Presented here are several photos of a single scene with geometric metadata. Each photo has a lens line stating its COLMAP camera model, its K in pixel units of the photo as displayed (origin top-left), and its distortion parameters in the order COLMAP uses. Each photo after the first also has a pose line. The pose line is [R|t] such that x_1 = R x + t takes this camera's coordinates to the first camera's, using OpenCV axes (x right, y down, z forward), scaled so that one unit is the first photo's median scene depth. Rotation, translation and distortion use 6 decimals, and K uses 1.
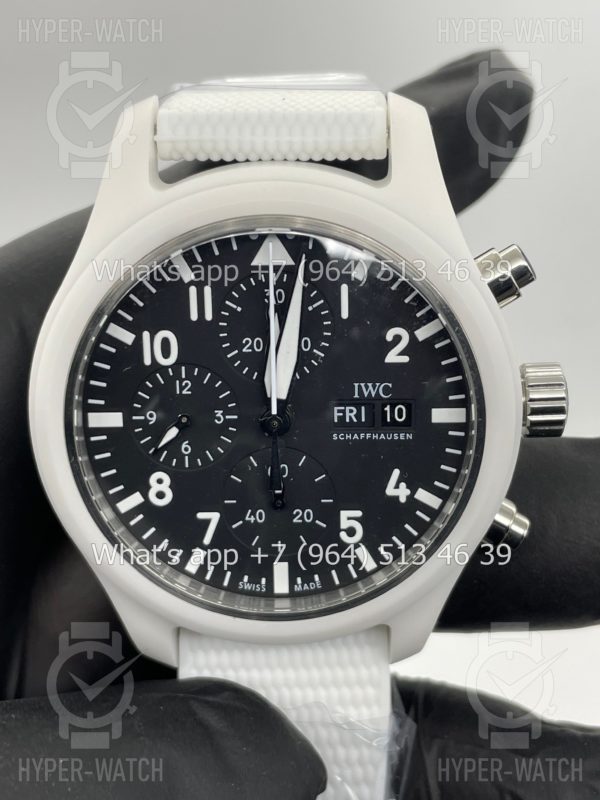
lens RADIAL K [[1283.9, 0, 300.0], [0, 1283.9, 400.0], [0, 0, 1]] dist [0.218165, -1.779759]
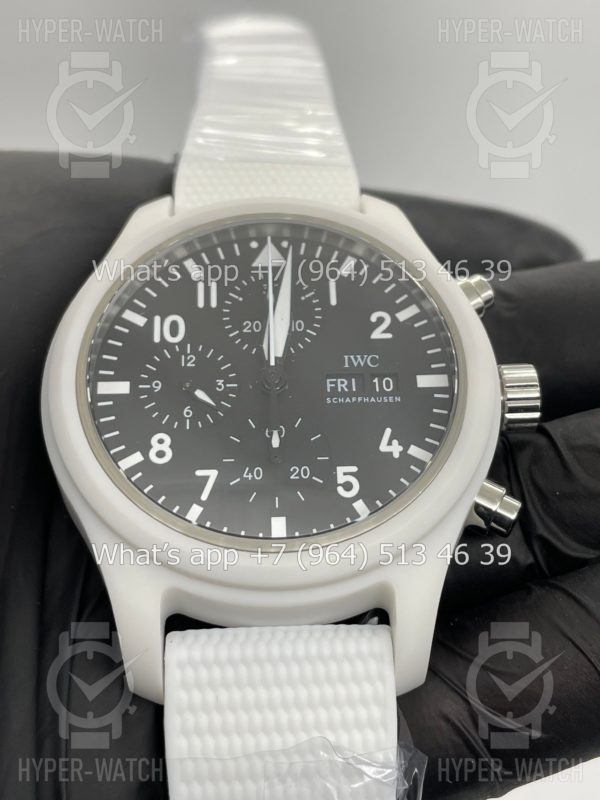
lens RADIAL K [[1283.9, 0, 300.0], [0, 1283.9, 400.0], [0, 0, 1]] dist [0.218165, -1.779759]
pose [[0.999018, 0.005199, 0.043993, -0.043464], [0.026213, 0.731184, -0.681676, 0.755986], [-0.035711, 0.682160, 0.730330, 0.221538]]
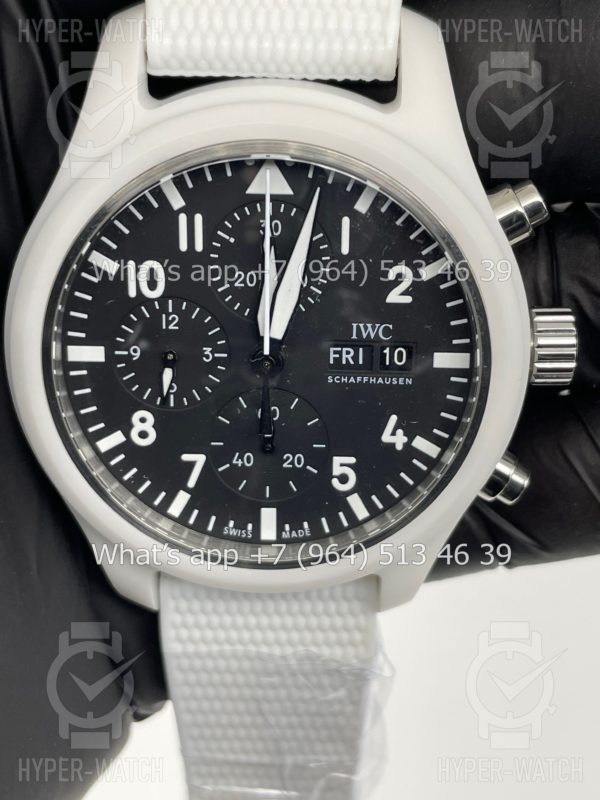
lens RADIAL K [[1283.9, 0, 300.0], [0, 1283.9, 400.0], [0, 0, 1]] dist [0.218165, -1.779759]
pose [[0.999458, 0.029475, 0.014628, -0.008149], [-0.030481, 0.996780, 0.074167, -0.025474], [-0.012395, -0.074573, 0.997139, 0.059939]]
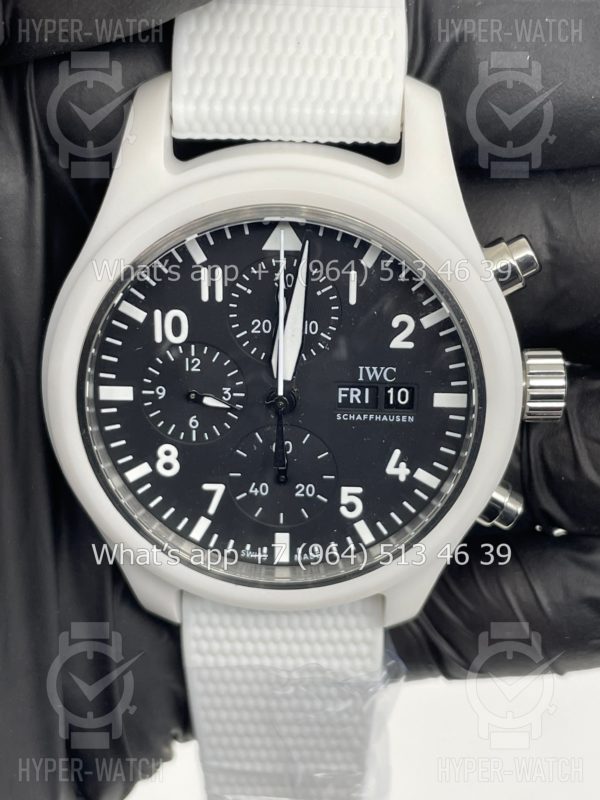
lens RADIAL K [[1283.9, 0, 300.0], [0, 1283.9, 400.0], [0, 0, 1]] dist [0.218165, -1.779759]
pose [[0.999480, 0.032246, 0.000319, -0.004560], [-0.032150, 0.995657, 0.087375, -0.073753], [0.002500, -0.087340, 0.996175, -0.023228]]
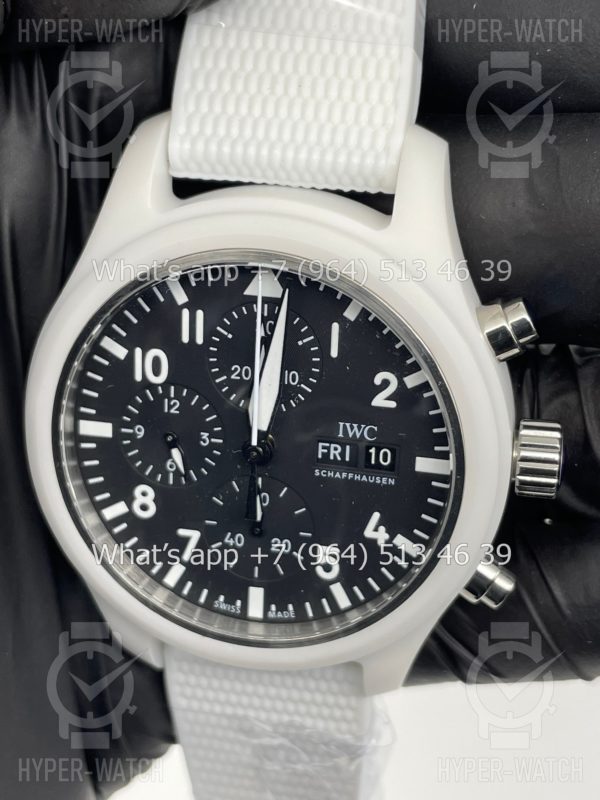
lens RADIAL K [[1283.9, 0, 300.0], [0, 1283.9, 400.0], [0, 0, 1]] dist [0.218165, -1.779759]
pose [[0.982066, 0.112221, -0.151503, 0.157651], [-0.102057, 0.992074, 0.073299, -0.097717], [0.158528, -0.056523, 0.985735, 0.029106]]
